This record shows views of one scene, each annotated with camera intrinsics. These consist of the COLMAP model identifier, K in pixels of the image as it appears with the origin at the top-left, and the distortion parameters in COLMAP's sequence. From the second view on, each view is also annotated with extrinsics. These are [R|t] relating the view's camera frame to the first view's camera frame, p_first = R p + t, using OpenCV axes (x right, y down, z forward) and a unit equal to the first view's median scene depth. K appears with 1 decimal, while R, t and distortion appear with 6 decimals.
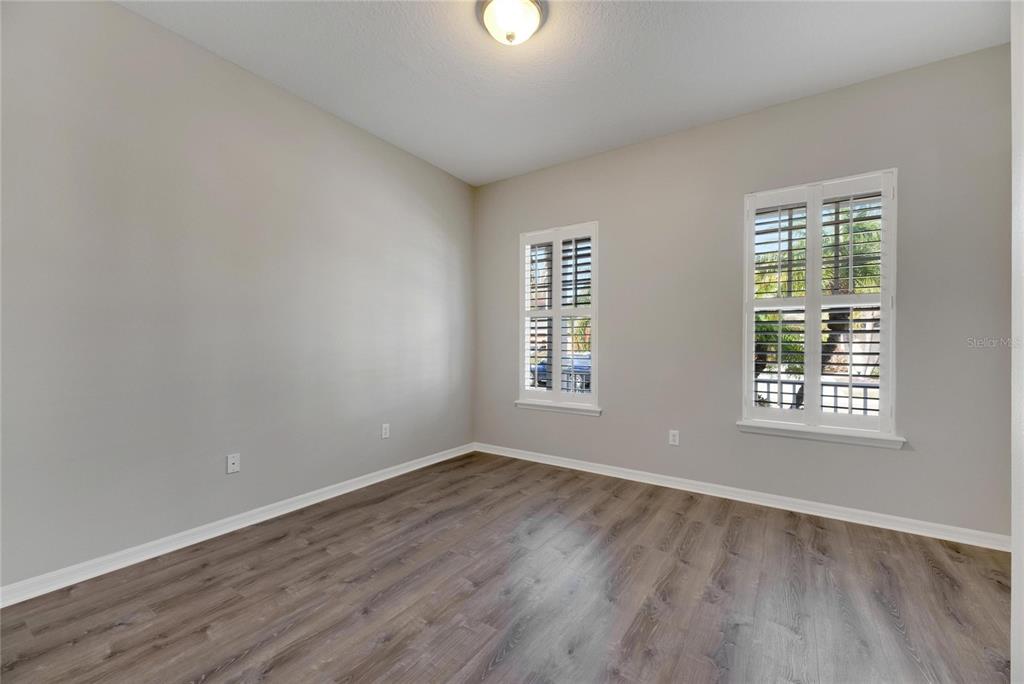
lens RADIAL K [[413.3, 0, 511.0], [0, 413.3, 342.2], [0, 0, 1]] dist [-0.001570, -0.000180]
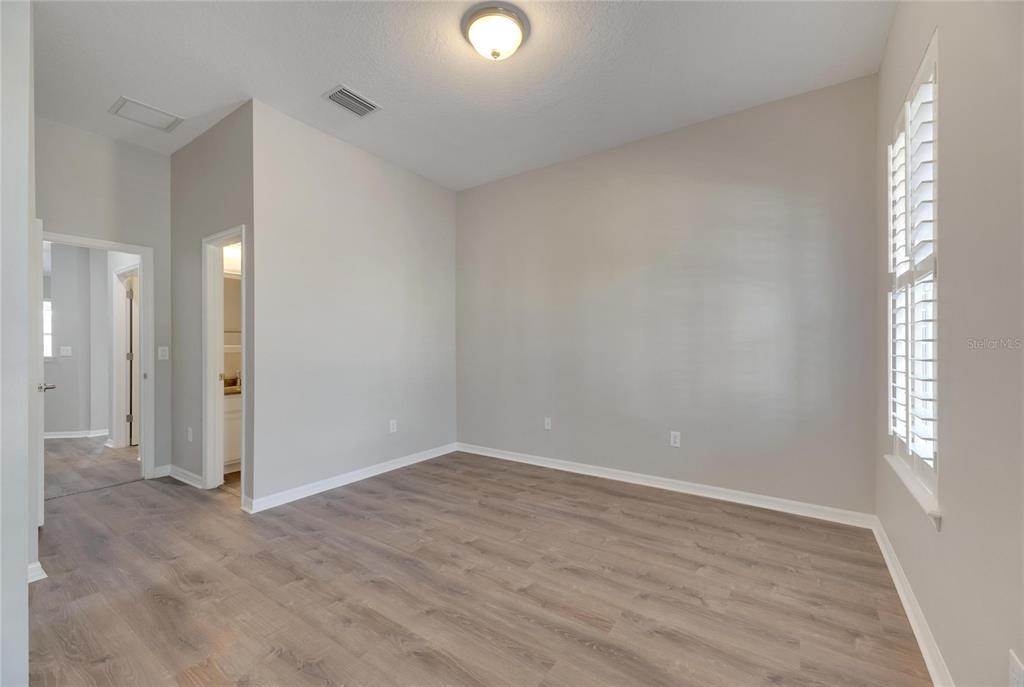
lens RADIAL K [[413.3, 0, 511.6], [0, 413.3, 345.0], [0, 0, 1]] dist [-0.001570, -0.000180]
pose [[0.003014, -0.003158, -0.999990, 0.897346], [0.001098, 0.999994, -0.003155, 0.004990], [0.999995, -0.001089, 0.003018, 0.887558]]
